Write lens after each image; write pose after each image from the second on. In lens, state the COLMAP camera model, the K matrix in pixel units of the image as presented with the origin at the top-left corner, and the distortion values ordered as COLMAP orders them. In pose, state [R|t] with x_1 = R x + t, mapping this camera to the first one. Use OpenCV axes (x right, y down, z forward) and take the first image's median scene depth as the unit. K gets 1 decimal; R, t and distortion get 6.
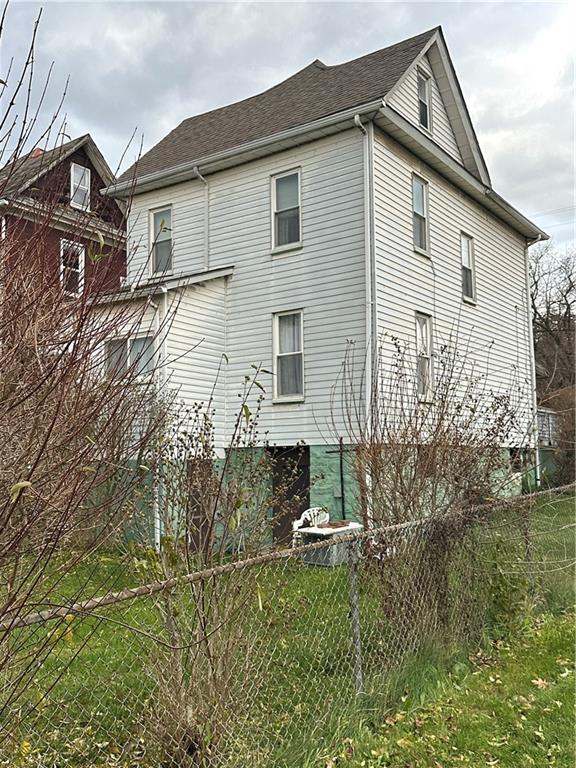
lens RADIAL K [[734.4, 0, 291.6], [0, 734.4, 378.9], [0, 0, 1]] dist [0.021562, 0.000000]
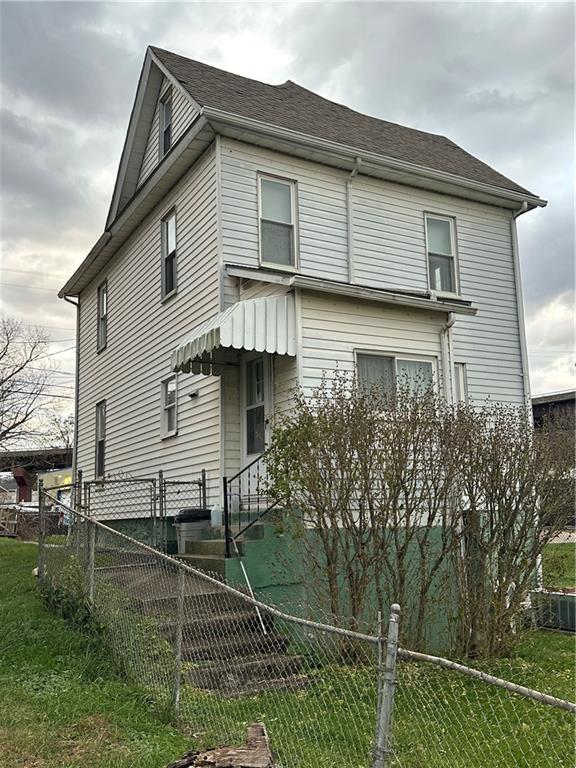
lens RADIAL K [[734.4, 0, 291.7], [0, 734.4, 388.3], [0, 0, 1]] dist [0.021562, 0.000000]
pose [[0.422588, 0.162085, 0.891710, -0.898431], [-0.069612, 0.986777, -0.146375, 0.087451], [-0.903644, -0.000218, 0.428284, 0.777406]]
